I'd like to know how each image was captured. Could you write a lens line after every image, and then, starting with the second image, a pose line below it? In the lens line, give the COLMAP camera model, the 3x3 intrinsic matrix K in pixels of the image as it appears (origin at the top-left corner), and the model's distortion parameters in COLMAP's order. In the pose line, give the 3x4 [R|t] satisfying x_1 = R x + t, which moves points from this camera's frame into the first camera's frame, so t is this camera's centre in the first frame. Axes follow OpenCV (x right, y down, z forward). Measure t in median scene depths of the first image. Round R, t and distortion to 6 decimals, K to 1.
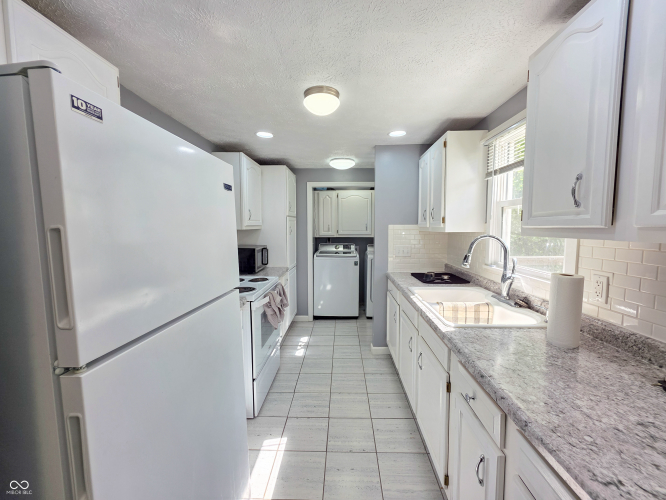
lens RADIAL K [[270.3, 0, 331.8], [0, 270.3, 248.0], [0, 0, 1]] dist [-0.001701, -0.000100]
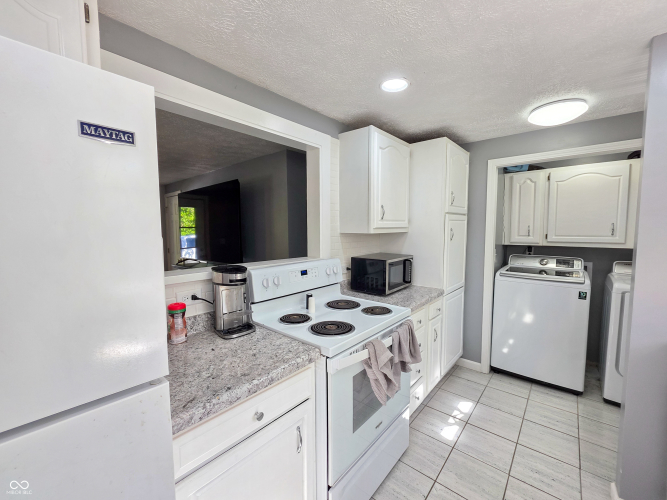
lens RADIAL K [[270.7, 0, 337.0], [0, 270.7, 247.9], [0, 0, 1]] dist [-0.001701, -0.000100]
pose [[0.783801, 0.043076, -0.619516, 0.035264], [-0.046295, 0.998869, 0.010880, -0.023262], [0.619284, 0.020153, 0.784909, 0.264949]]
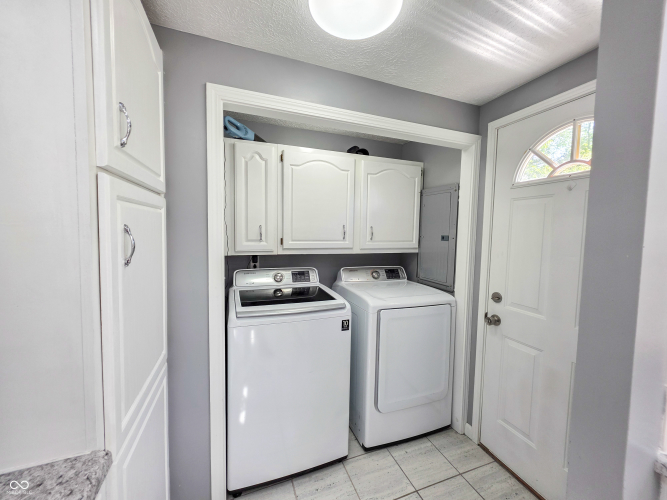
lens RADIAL K [[270.7, 0, 333.4], [0, 270.7, 250.6], [0, 0, 1]] dist [-0.001701, -0.000100]
pose [[0.924382, -0.010401, 0.381326, -0.076870], [0.013171, 0.999902, -0.004655, -0.050437], [-0.381240, 0.009326, 0.924429, 0.659844]]
